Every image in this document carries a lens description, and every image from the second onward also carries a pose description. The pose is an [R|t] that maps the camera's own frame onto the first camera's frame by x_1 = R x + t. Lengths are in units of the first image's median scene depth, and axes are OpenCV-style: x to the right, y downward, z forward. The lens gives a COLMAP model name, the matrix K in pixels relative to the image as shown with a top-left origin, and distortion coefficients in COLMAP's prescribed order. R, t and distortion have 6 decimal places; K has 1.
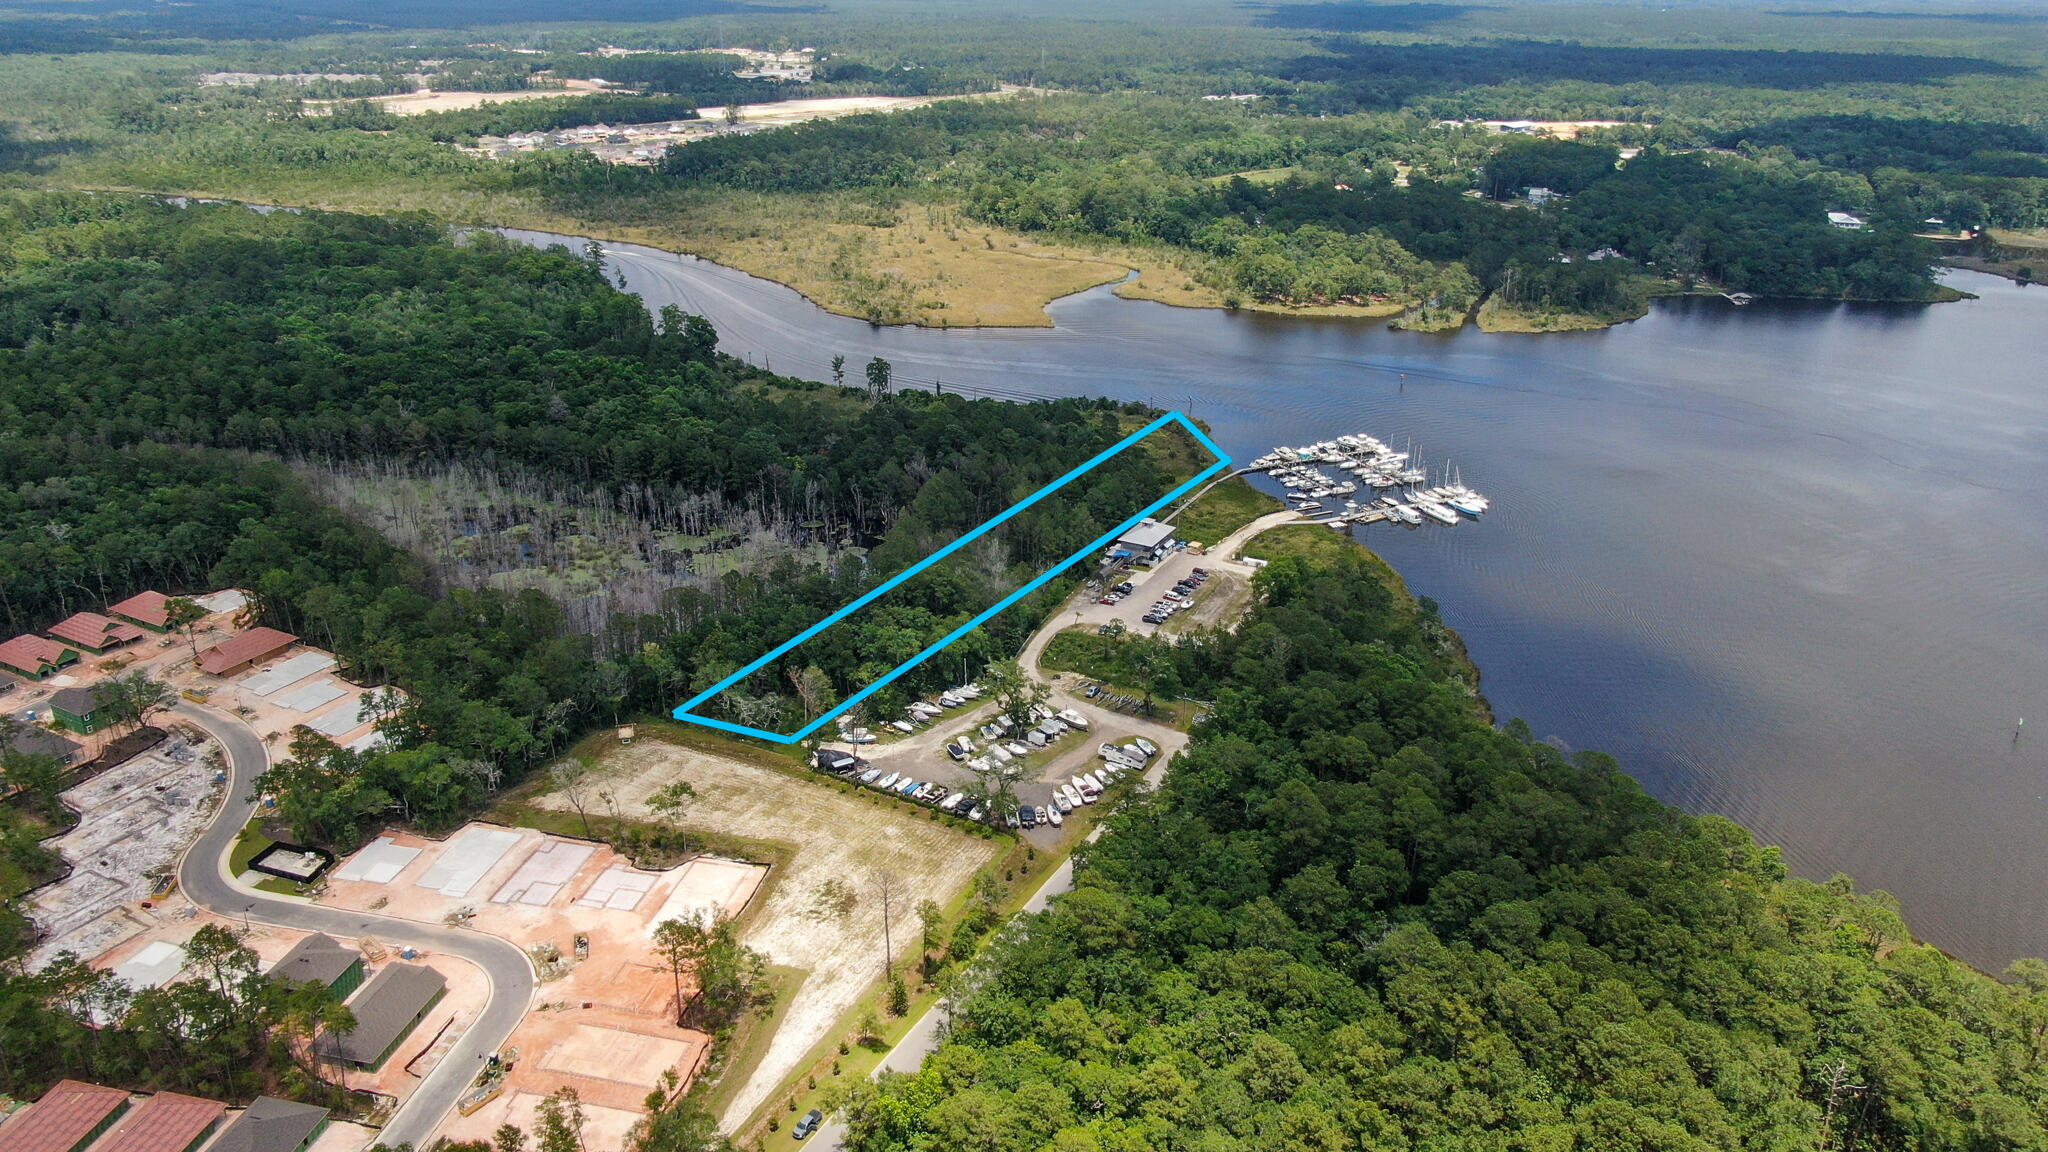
lens RADIAL K [[1457.1, 0, 1028.1], [0, 1457.1, 572.2], [0, 0, 1]] dist [-0.012903, 0.000906]
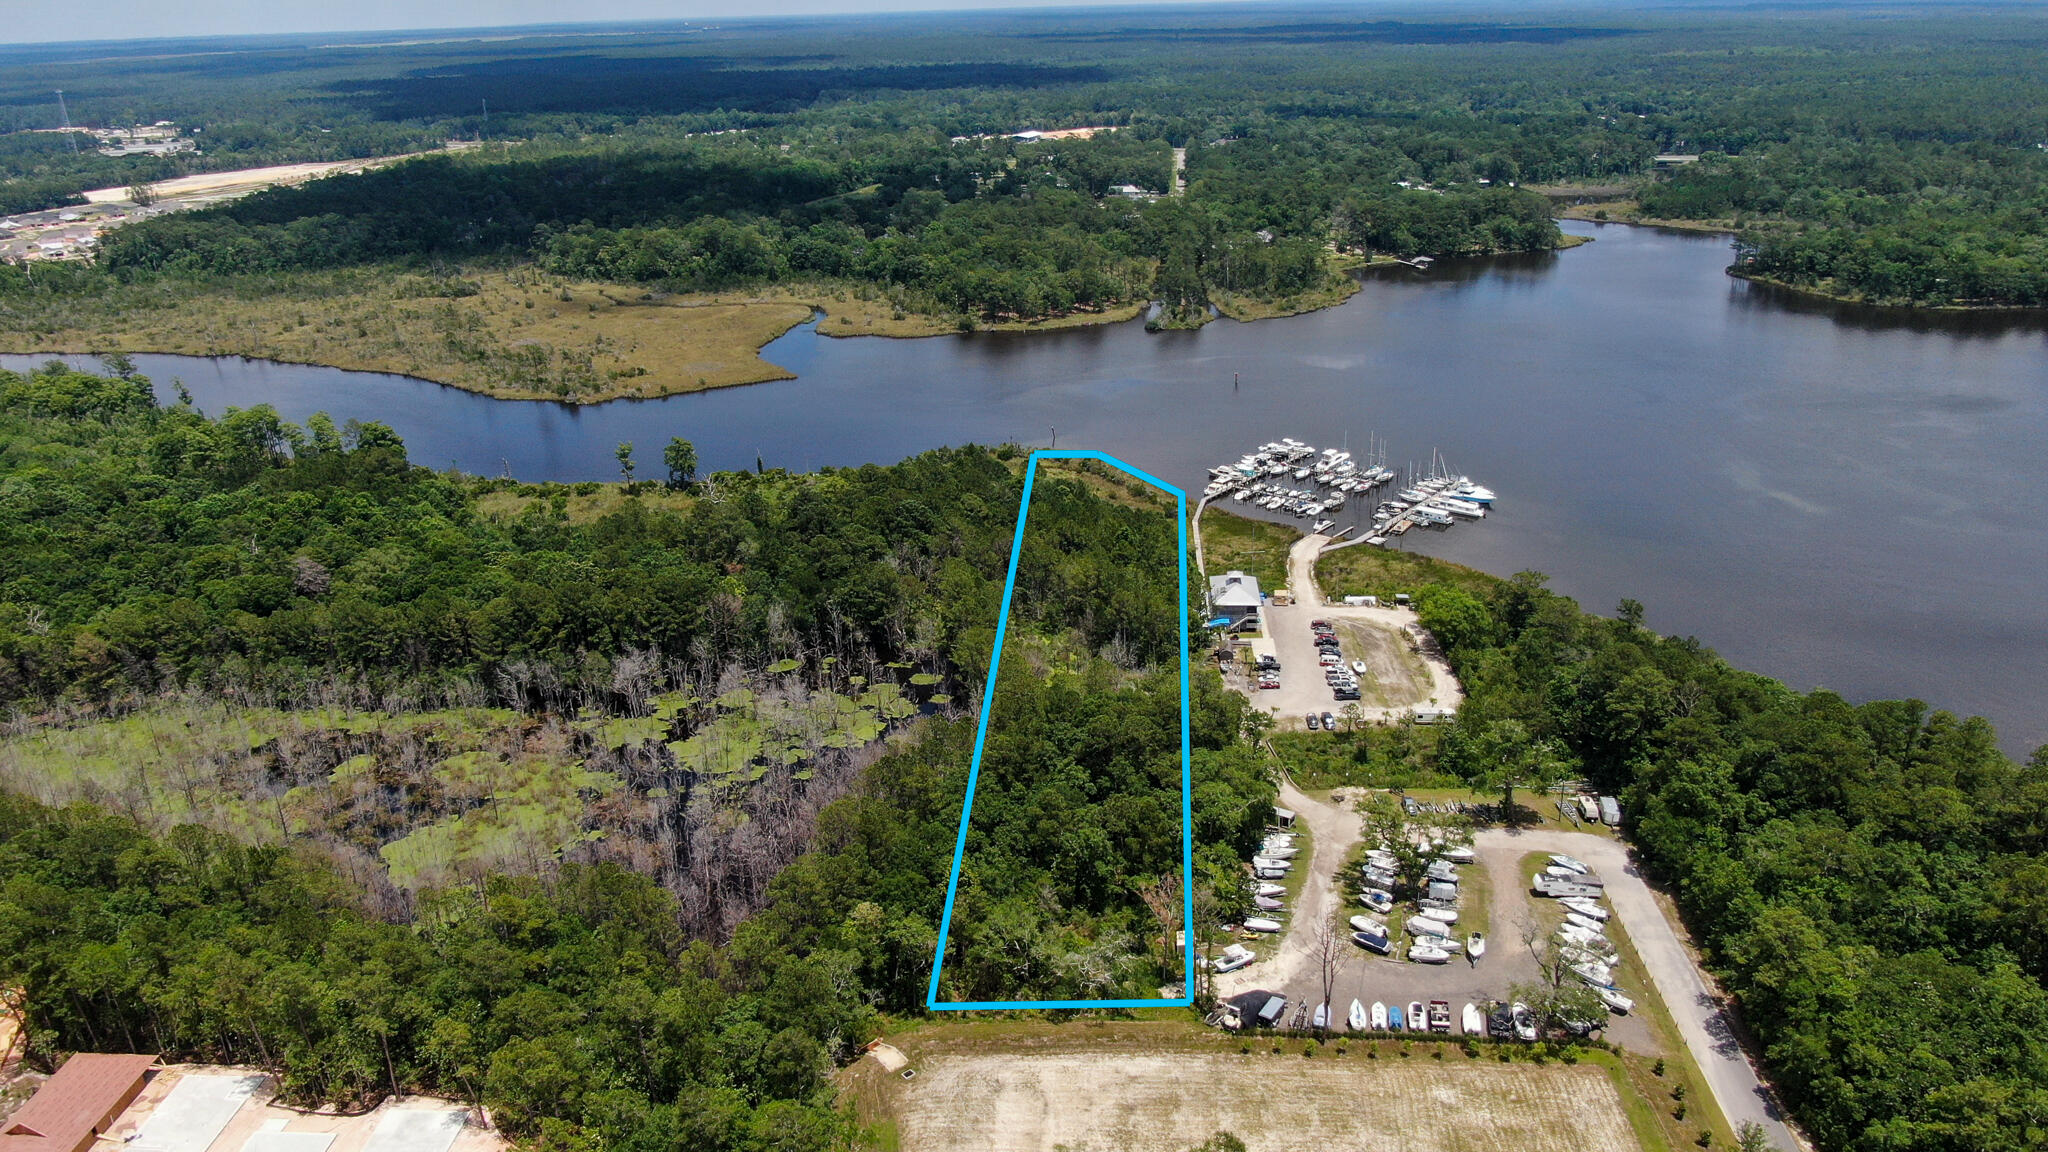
lens RADIAL K [[1457.1, 0, 1022.3], [0, 1457.1, 581.0], [0, 0, 1]] dist [-0.012903, 0.000906]
pose [[0.912032, -0.183004, 0.367024, -0.273533], [0.192728, 0.981198, 0.010325, -0.054122], [-0.362012, 0.061319, 0.930154, 0.264241]]
